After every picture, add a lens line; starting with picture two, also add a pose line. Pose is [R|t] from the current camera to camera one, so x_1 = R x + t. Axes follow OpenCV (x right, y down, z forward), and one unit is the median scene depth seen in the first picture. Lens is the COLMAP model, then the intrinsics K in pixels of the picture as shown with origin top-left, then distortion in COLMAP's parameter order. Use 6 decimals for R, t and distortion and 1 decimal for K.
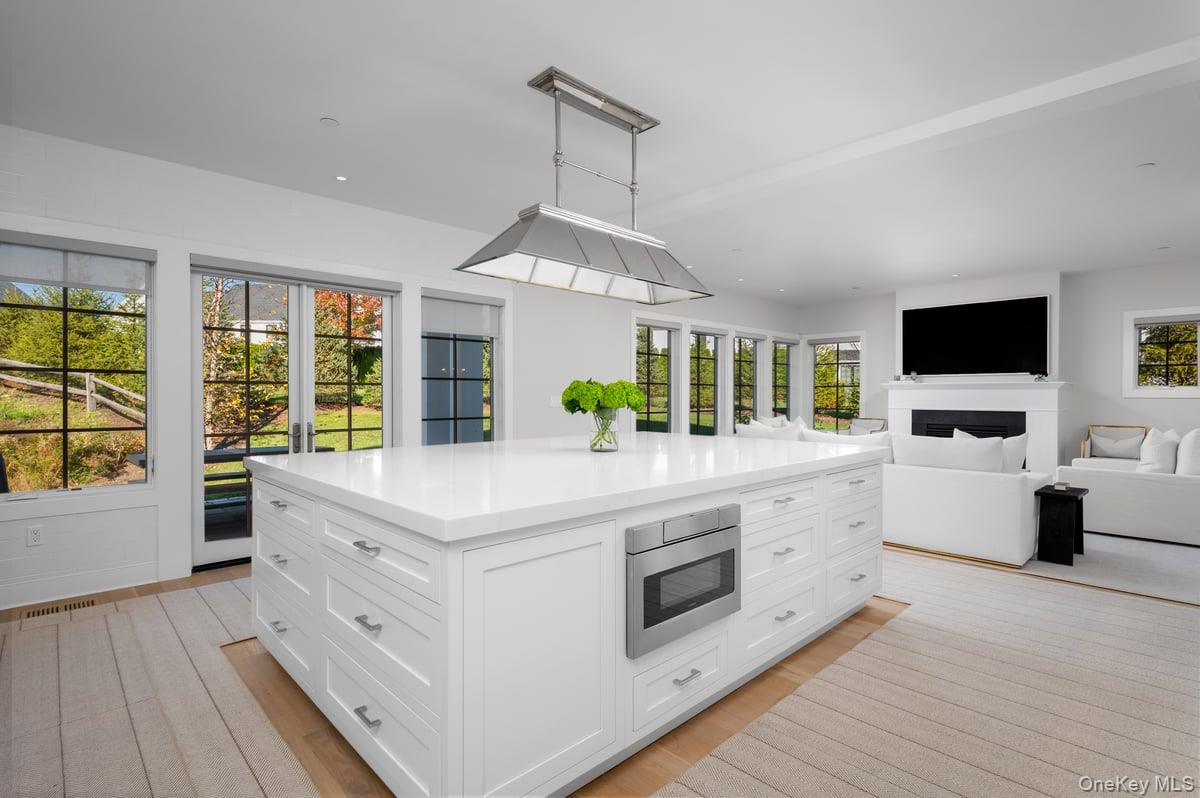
lens RADIAL K [[578.5, 0, 597.2], [0, 578.5, 403.1], [0, 0, 1]] dist [-0.003046, -0.001059]
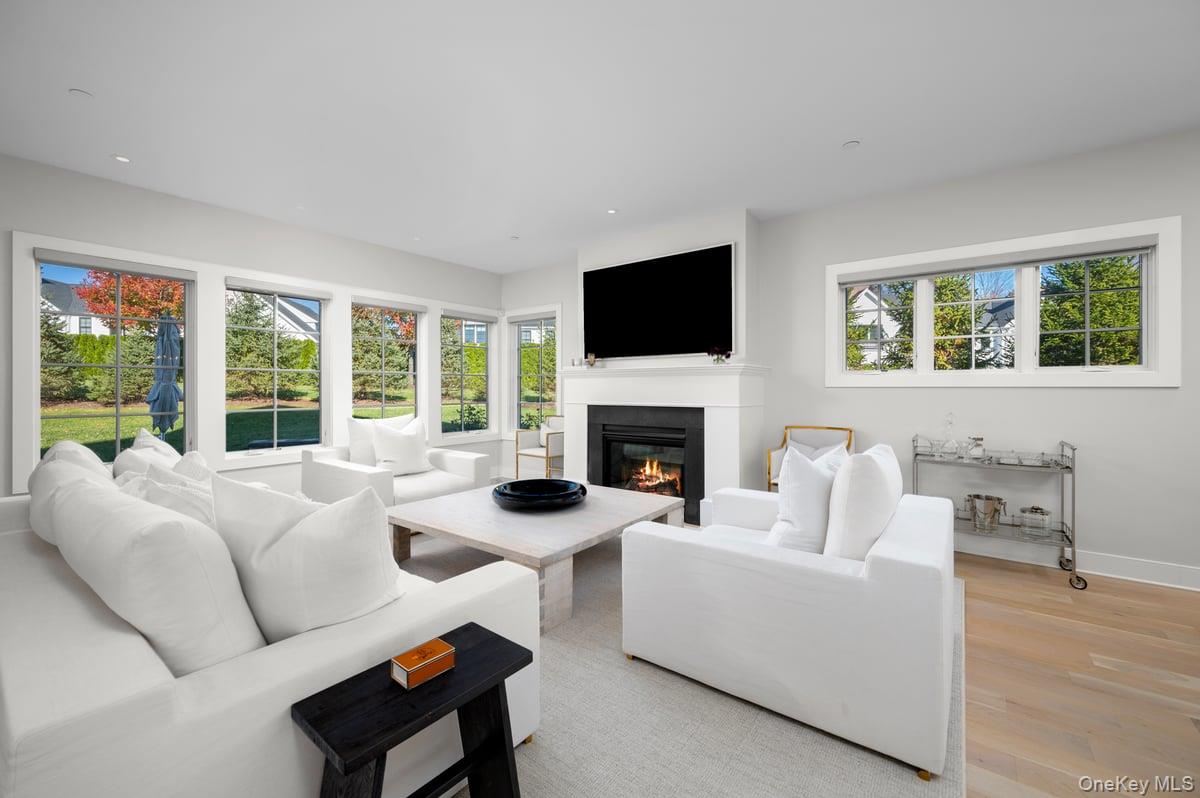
lens RADIAL K [[479.7, 0, 601.4], [0, 479.7, 393.8], [0, 0, 1]] dist [-0.000287, -0.000009]
pose [[0.986216, 0.004921, 0.165392, 0.523868], [-0.003330, 0.999945, -0.009897, 0.003541], [-0.165431, 0.009210, 0.986178, 0.448775]]
